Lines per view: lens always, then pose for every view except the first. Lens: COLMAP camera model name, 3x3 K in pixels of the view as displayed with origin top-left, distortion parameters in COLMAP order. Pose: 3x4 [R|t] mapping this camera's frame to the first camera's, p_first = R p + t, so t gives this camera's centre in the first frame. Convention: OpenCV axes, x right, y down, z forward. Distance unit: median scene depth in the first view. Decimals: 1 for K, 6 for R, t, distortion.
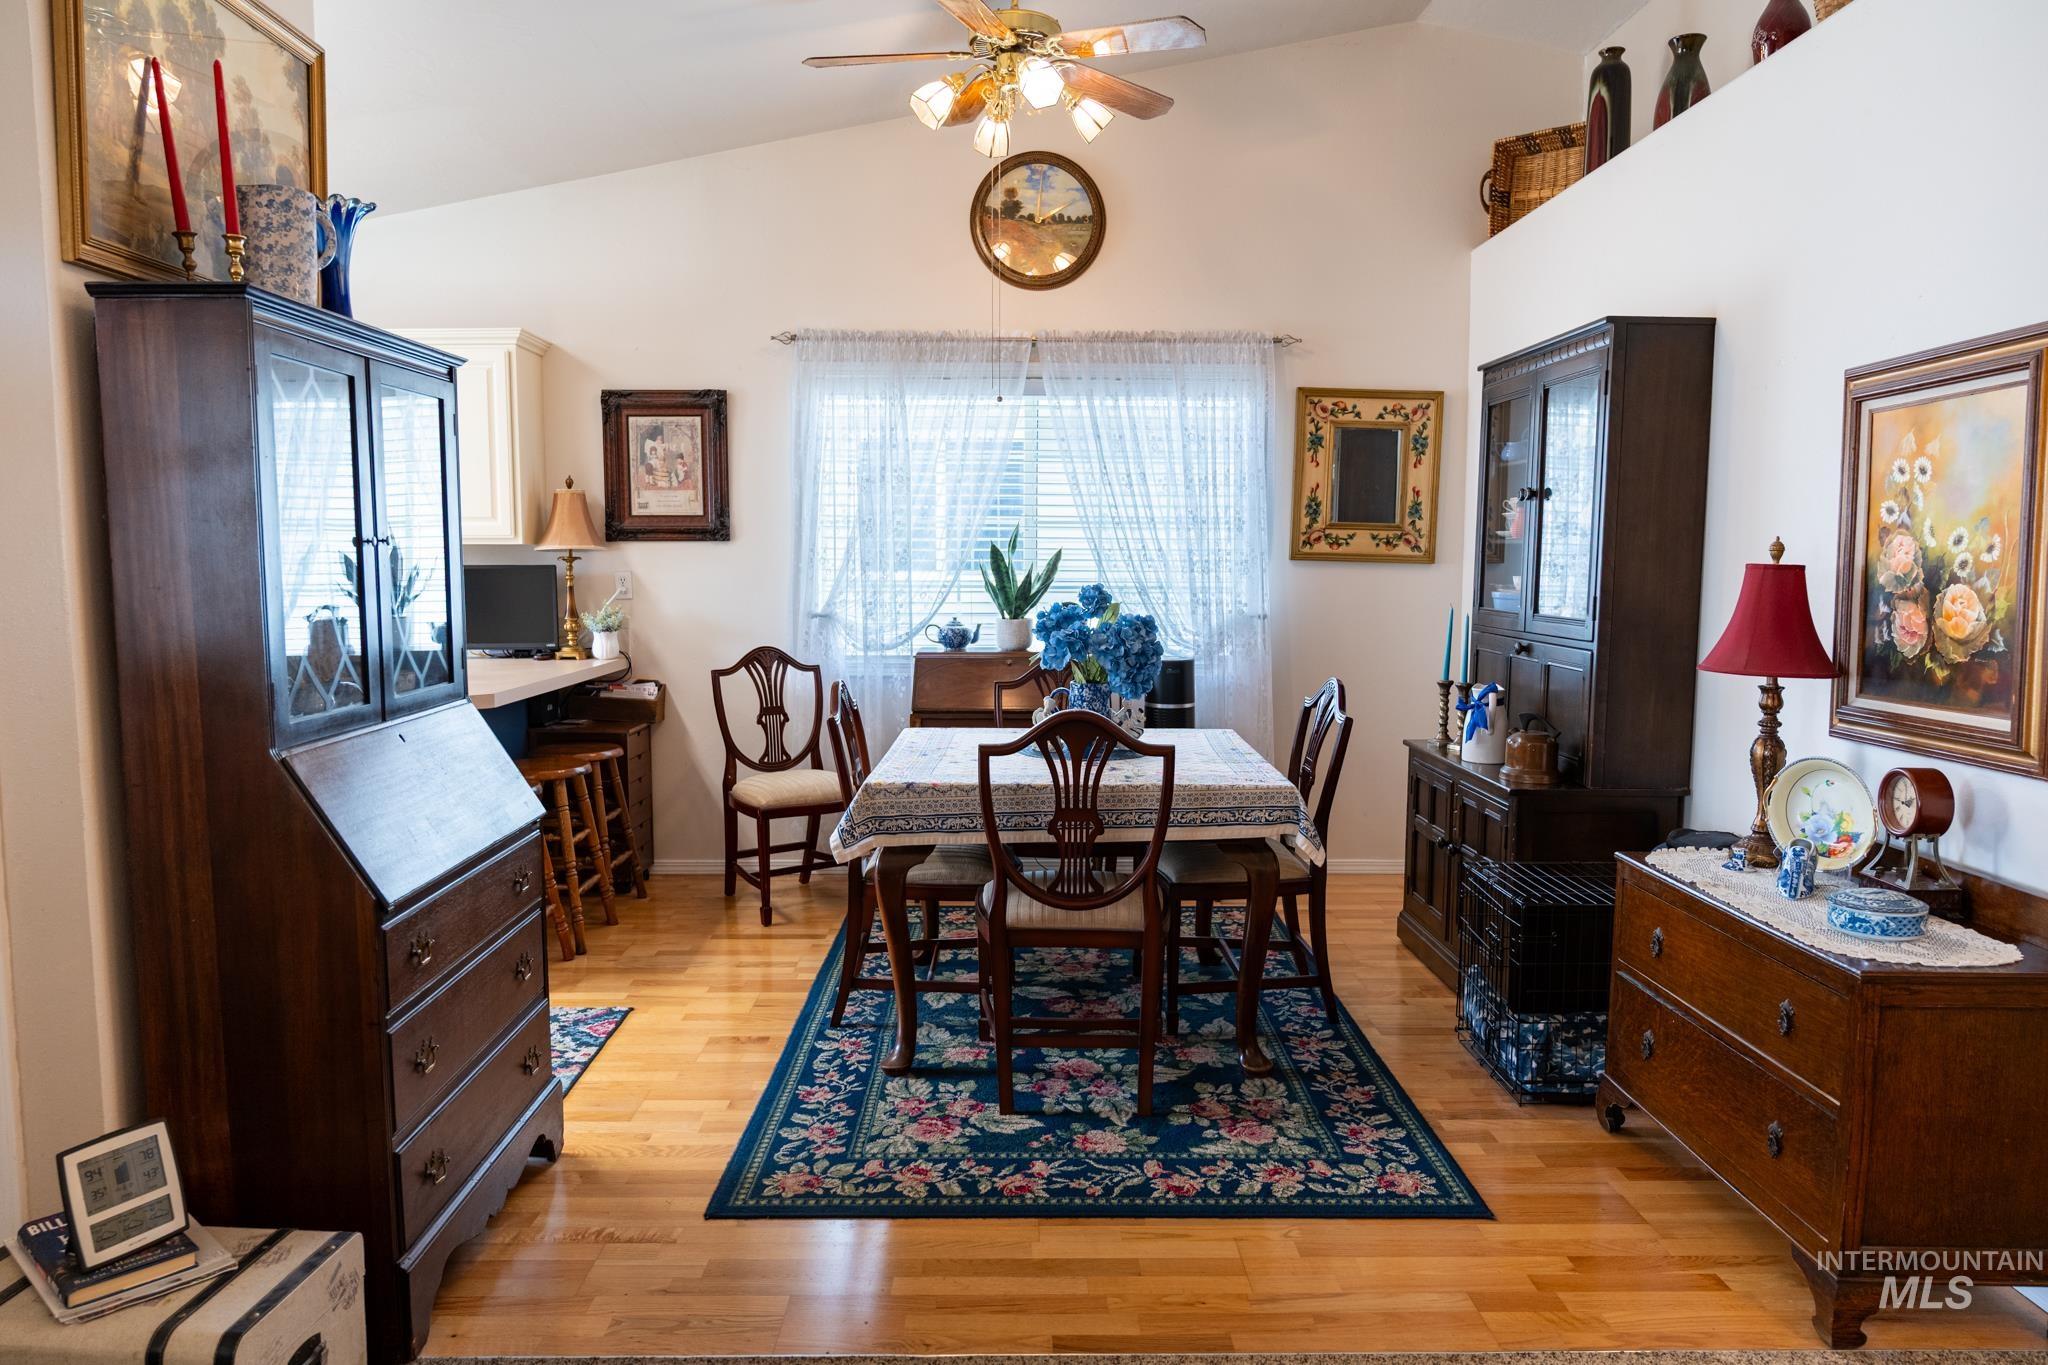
lens RADIAL K [[1358.4, 0, 1018.1], [0, 1358.4, 680.1], [0, 0, 1]] dist [-0.013580, 0.005919]
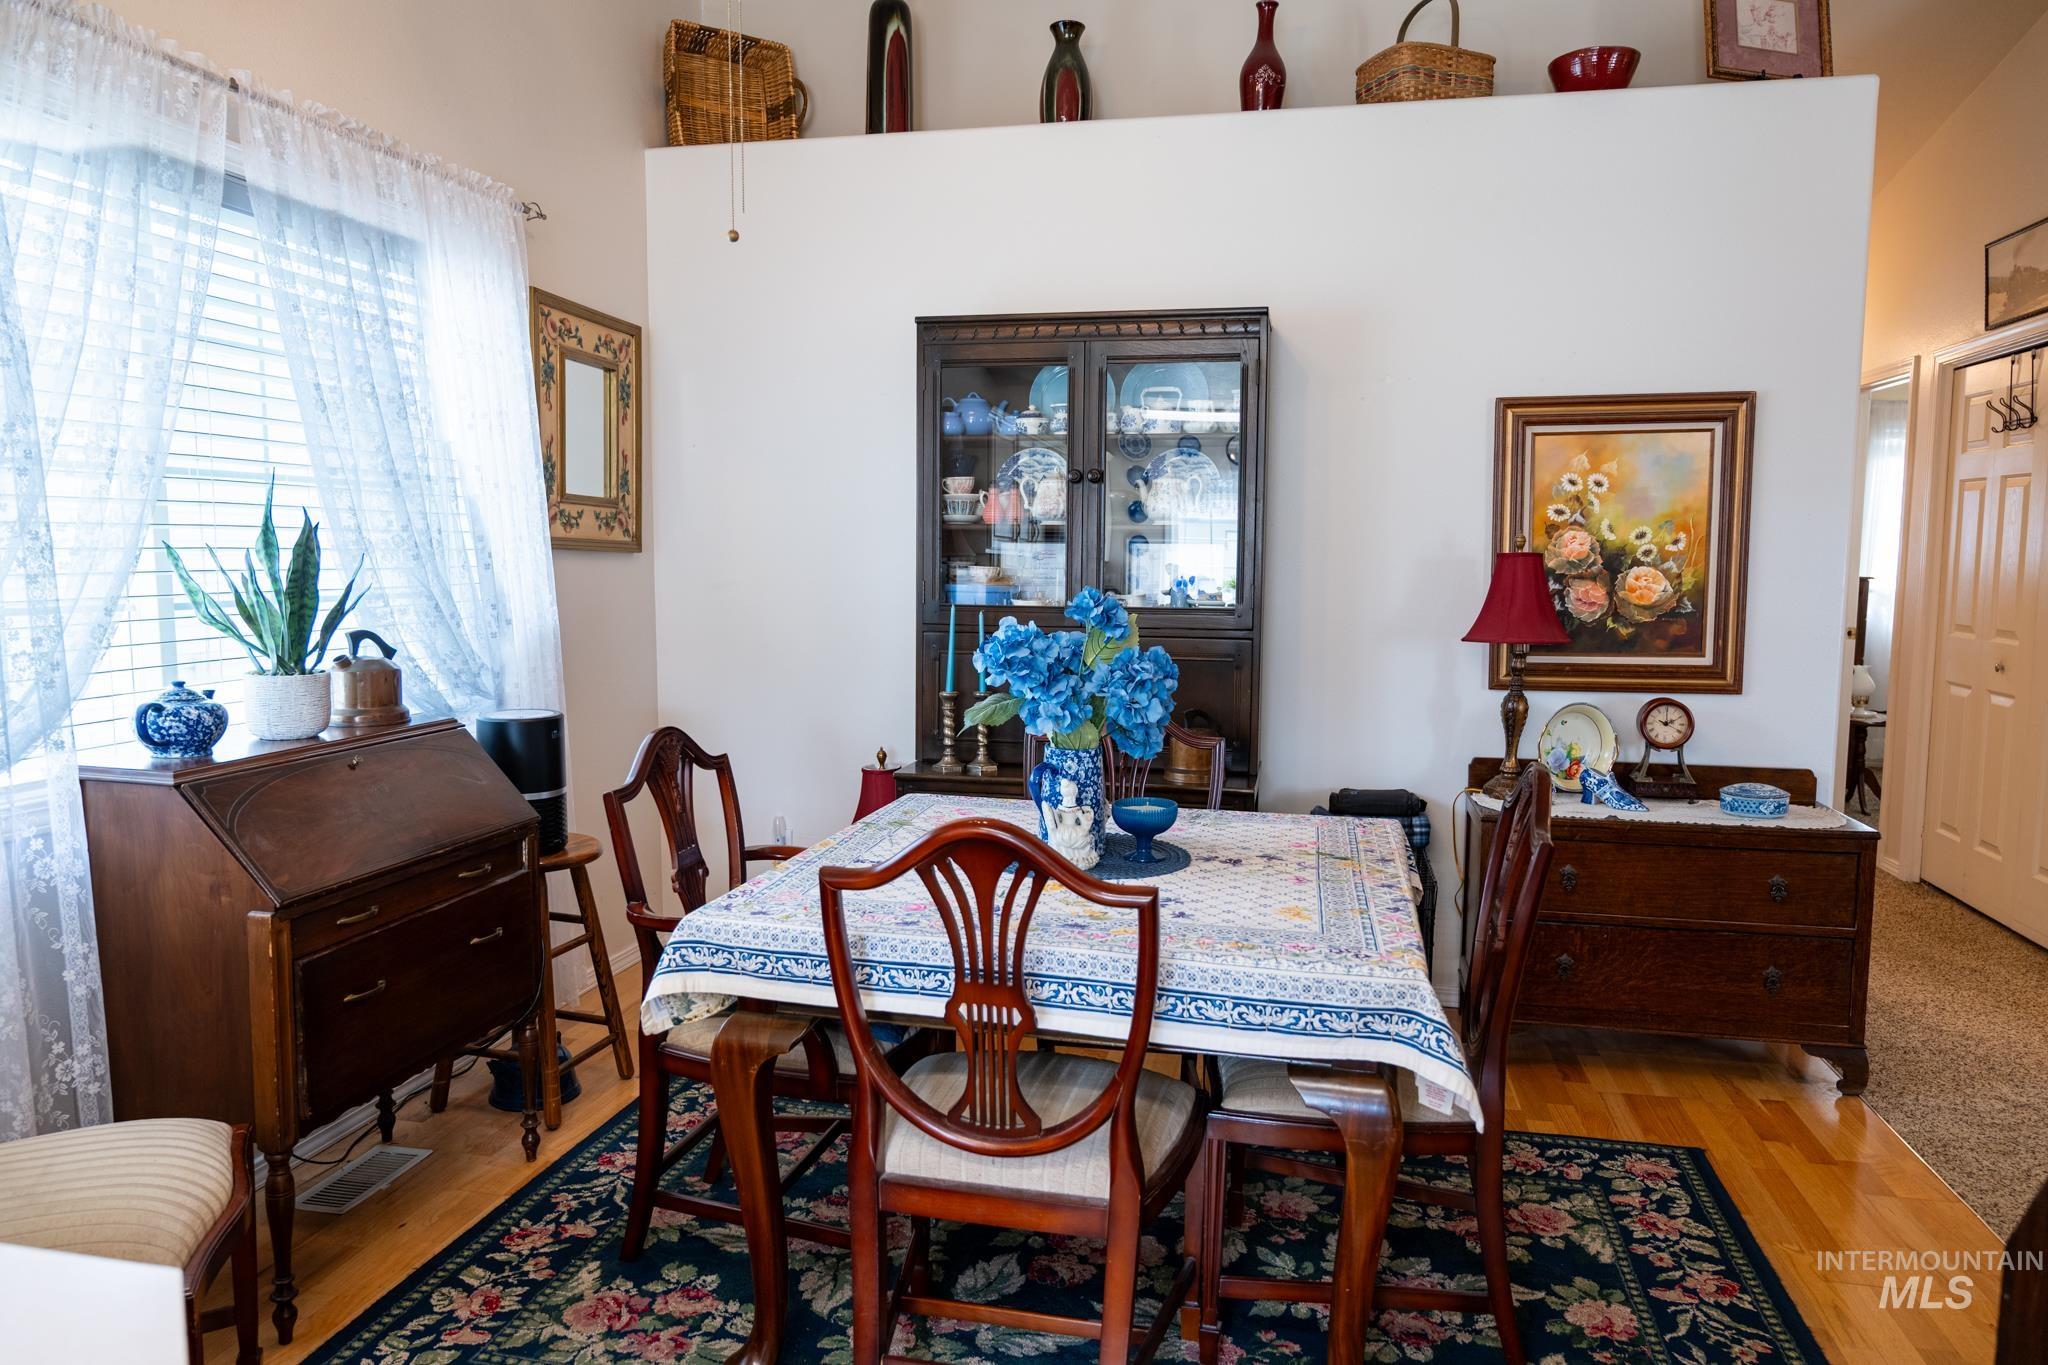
lens RADIAL K [[1358.4, 0, 1017.6], [0, 1358.4, 683.5], [0, 0, 1]] dist [-0.013580, 0.005919]
pose [[0.223516, -0.099126, 0.969647, -0.788681], [0.084499, 0.993041, 0.082040, -0.114294], [-0.971031, 0.063597, 0.230337, 1.242233]]
